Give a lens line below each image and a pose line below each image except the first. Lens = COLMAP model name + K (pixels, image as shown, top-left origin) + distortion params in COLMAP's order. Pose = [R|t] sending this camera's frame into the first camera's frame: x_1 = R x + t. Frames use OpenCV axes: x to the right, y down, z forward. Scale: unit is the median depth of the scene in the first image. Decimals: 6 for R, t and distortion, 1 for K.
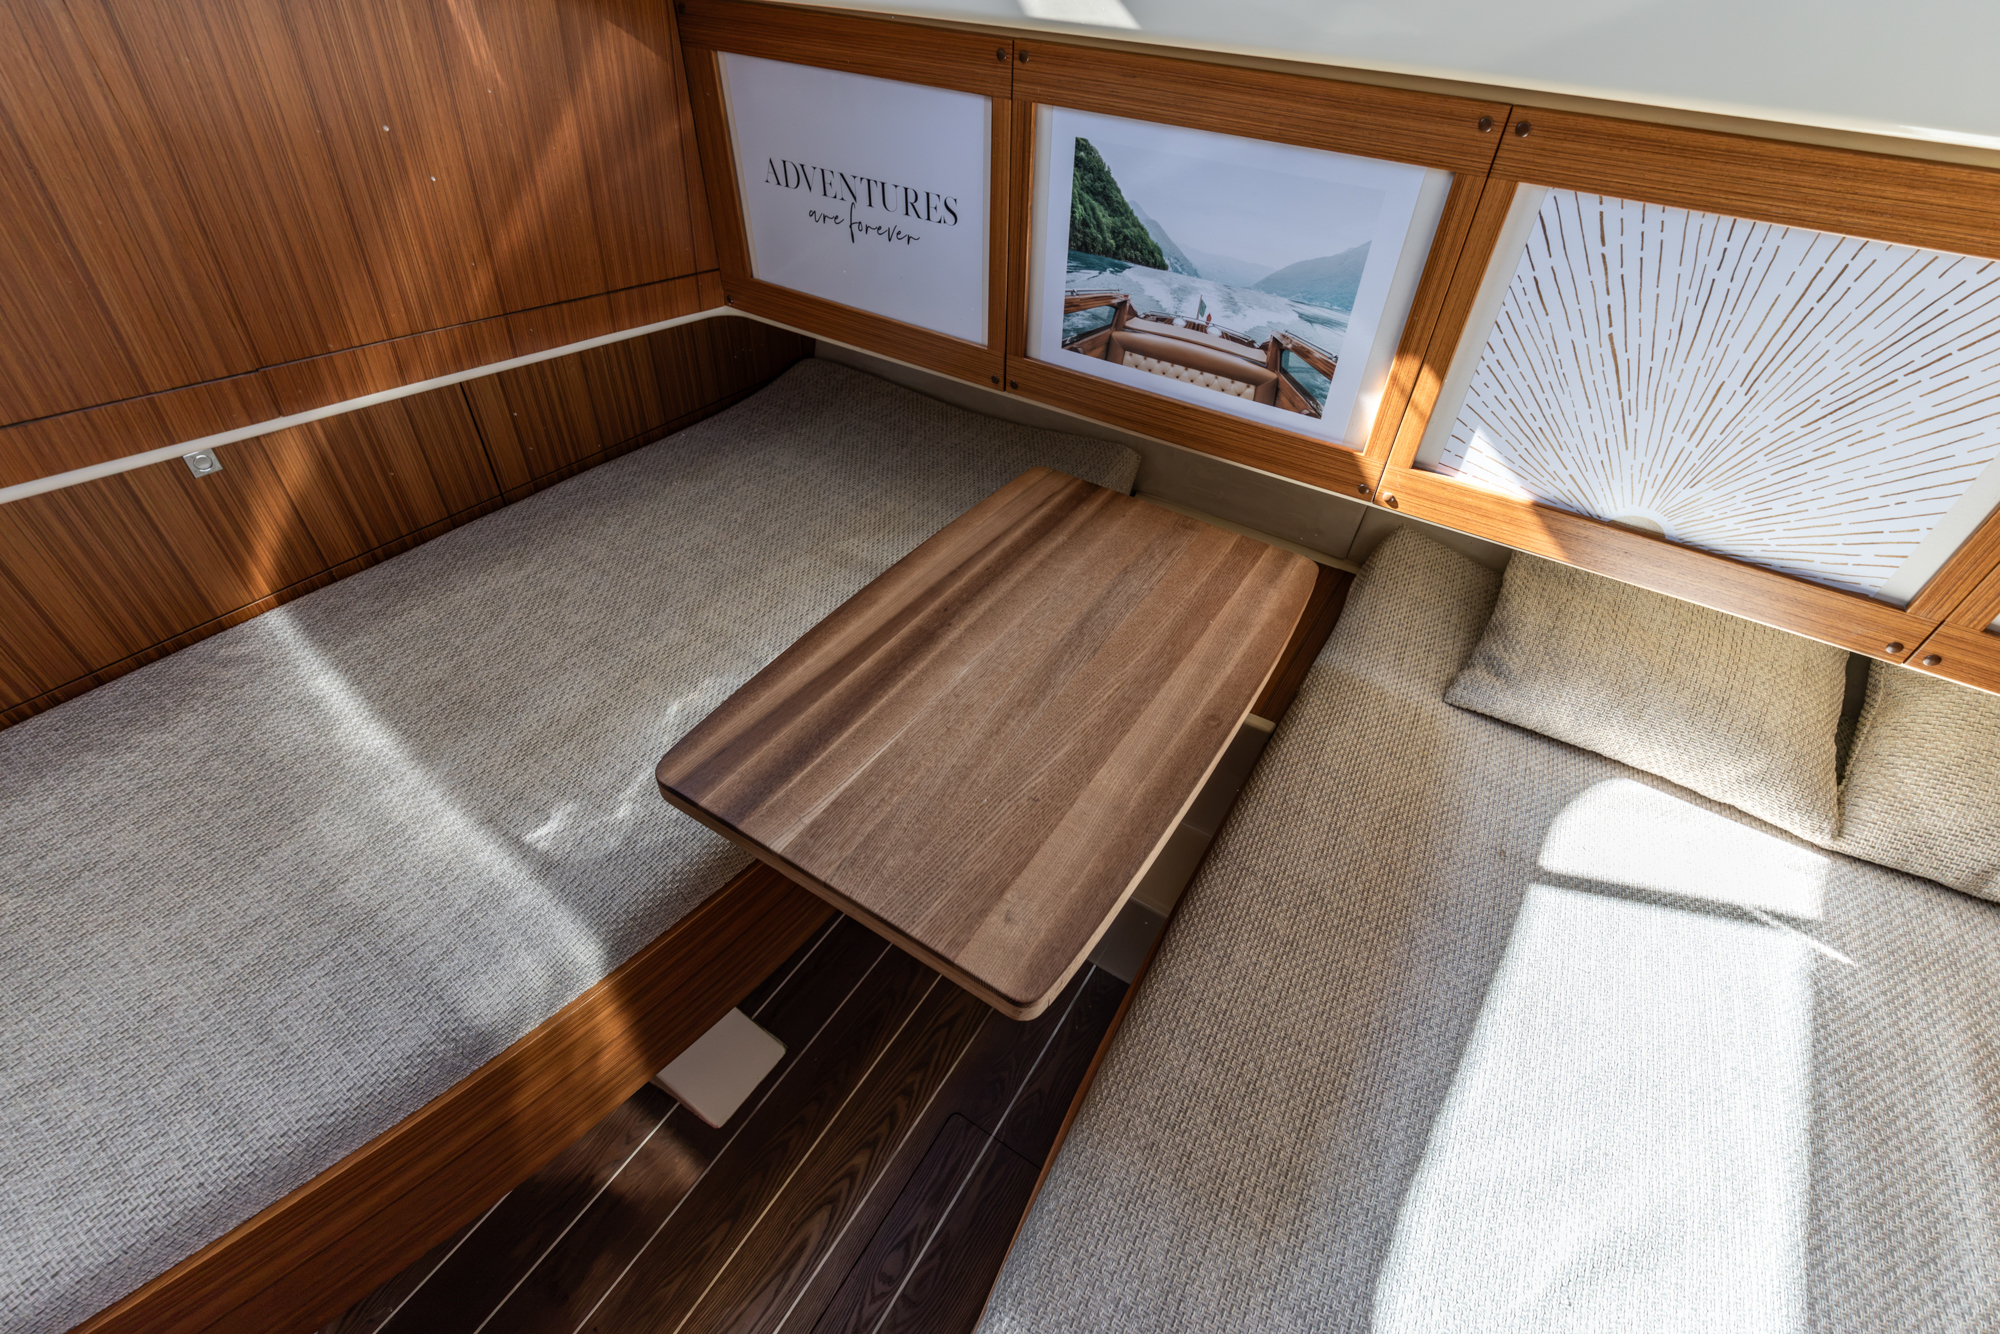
lens RADIAL K [[906.8, 0, 997.0], [0, 906.8, 674.3], [0, 0, 1]] dist [-0.003439, 0.001624]
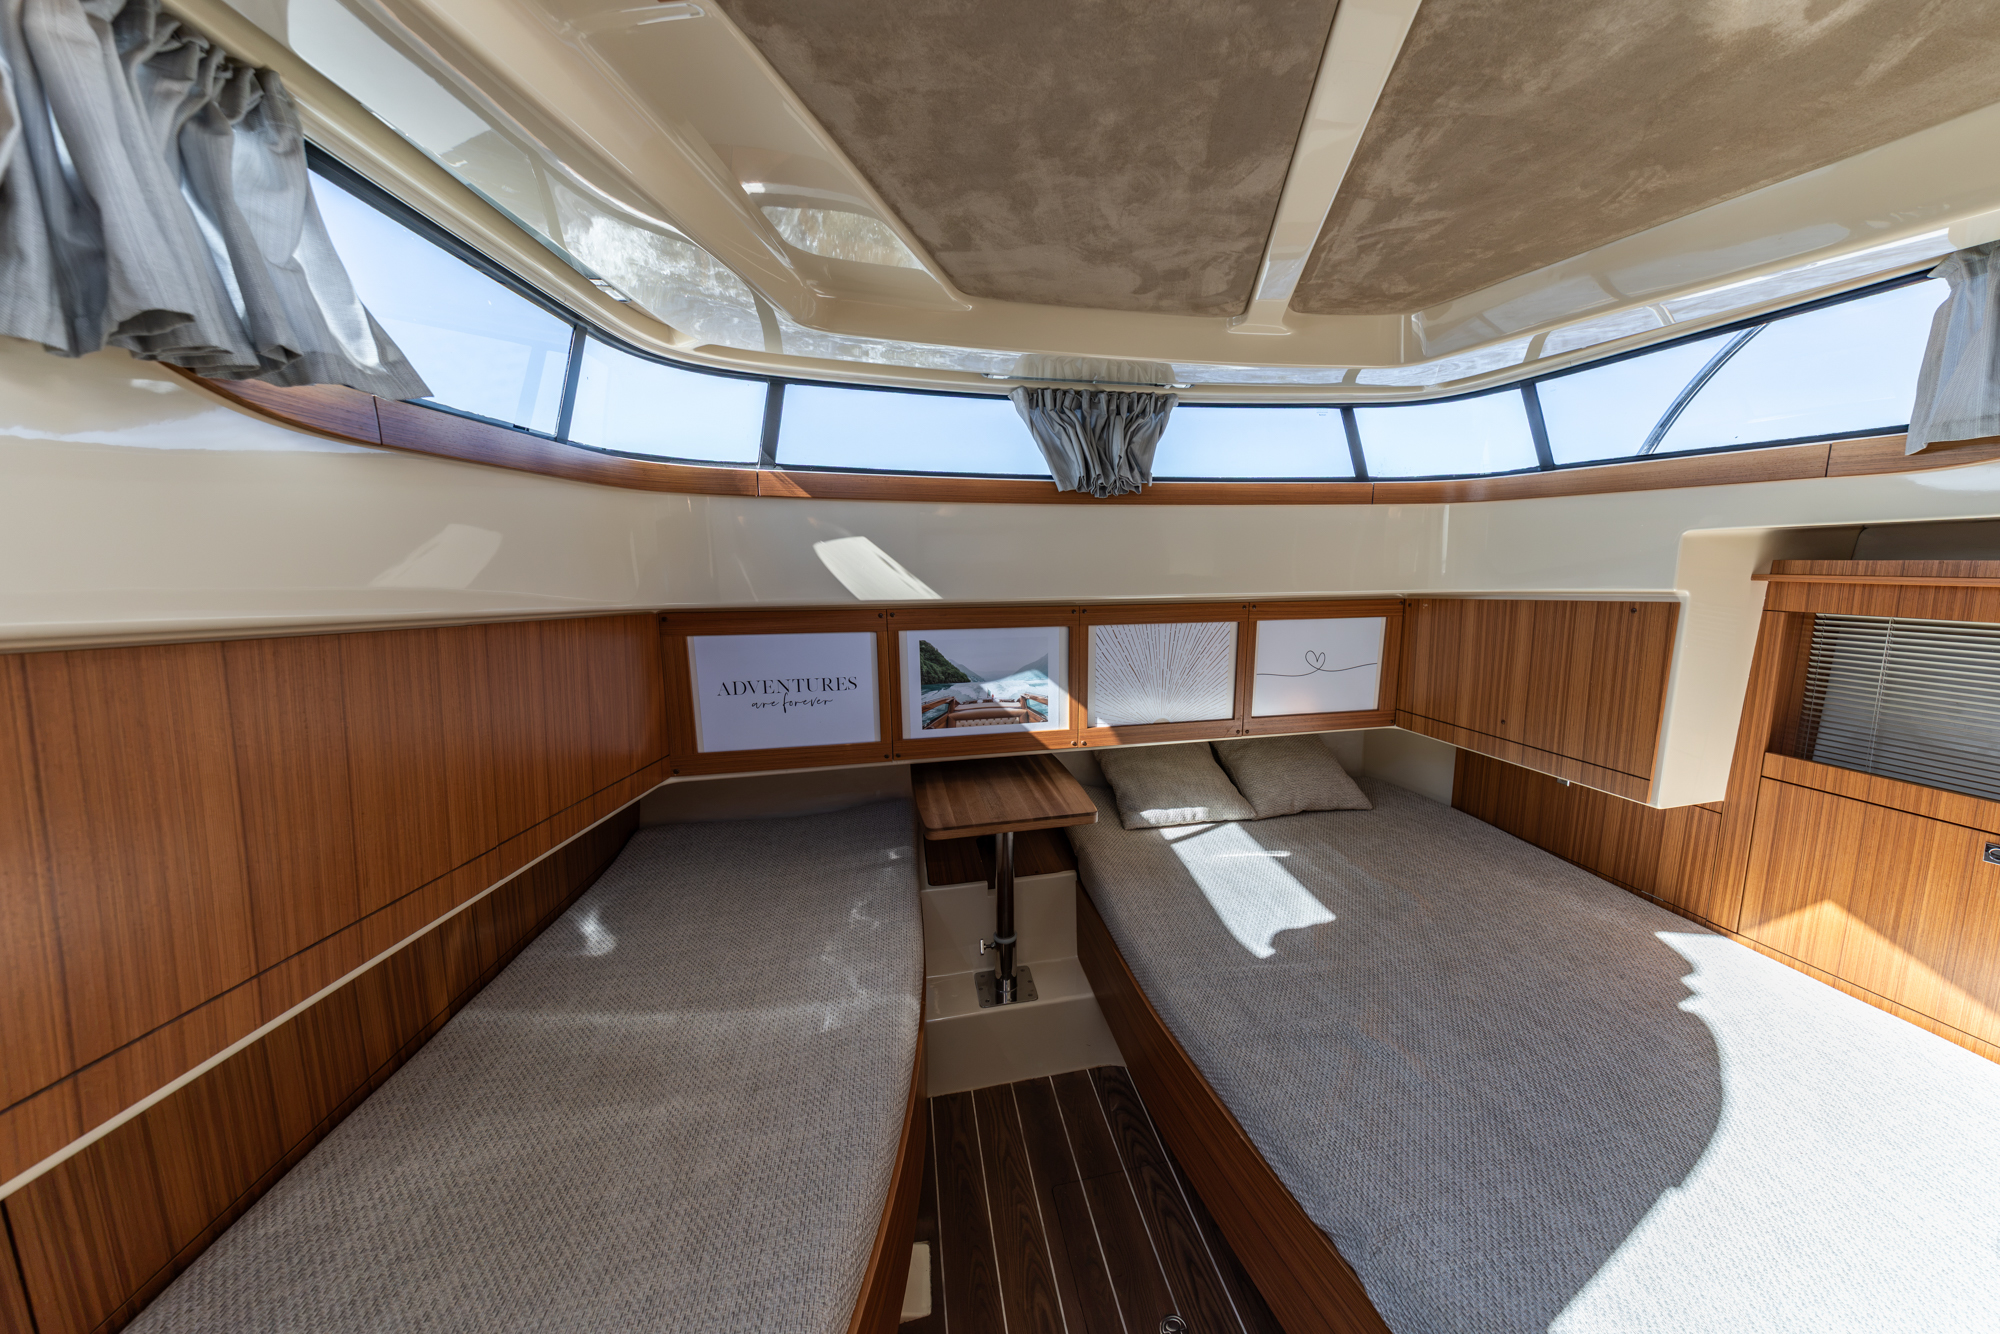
lens RADIAL K [[686.6, 0, 1065.1], [0, 686.6, 652.1], [0, 0, 1]] dist [-0.002033, -0.001557]
pose [[0.691295, -0.144359, 0.708006, -0.846587], [0.498867, 0.804191, -0.323122, 0.174222], [-0.522726, 0.576574, 0.627949, -0.263632]]
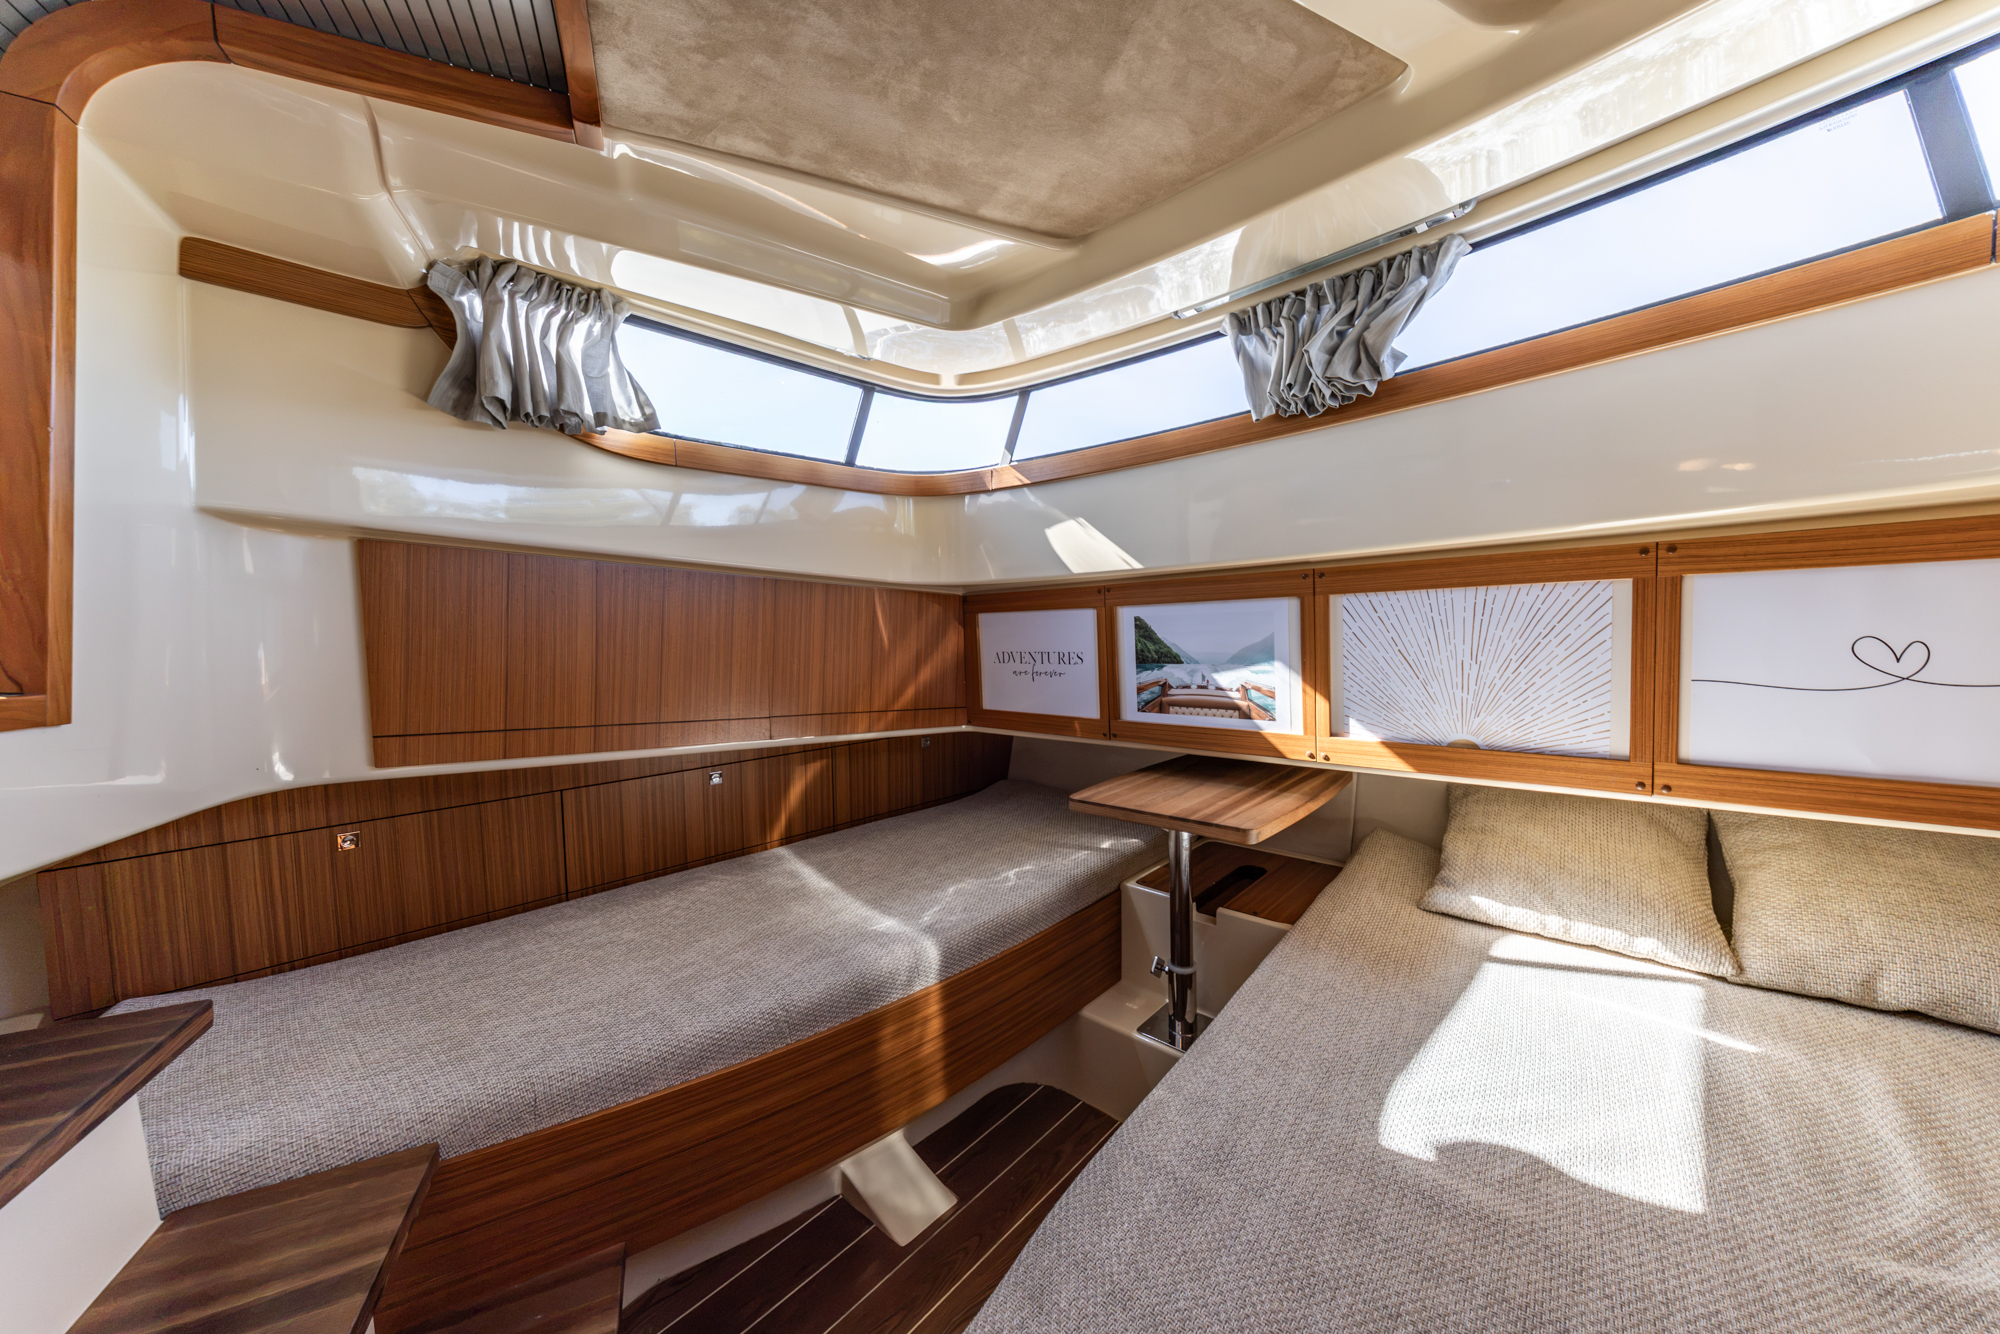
lens RADIAL K [[686.6, 0, 995.7], [0, 686.6, 672.8], [0, 0, 1]] dist [-0.002033, -0.001557]
pose [[0.981718, -0.055043, -0.182206, 0.048941], [-0.069971, 0.785879, -0.614409, 0.543779], [0.177011, 0.615926, 0.767660, -0.255911]]
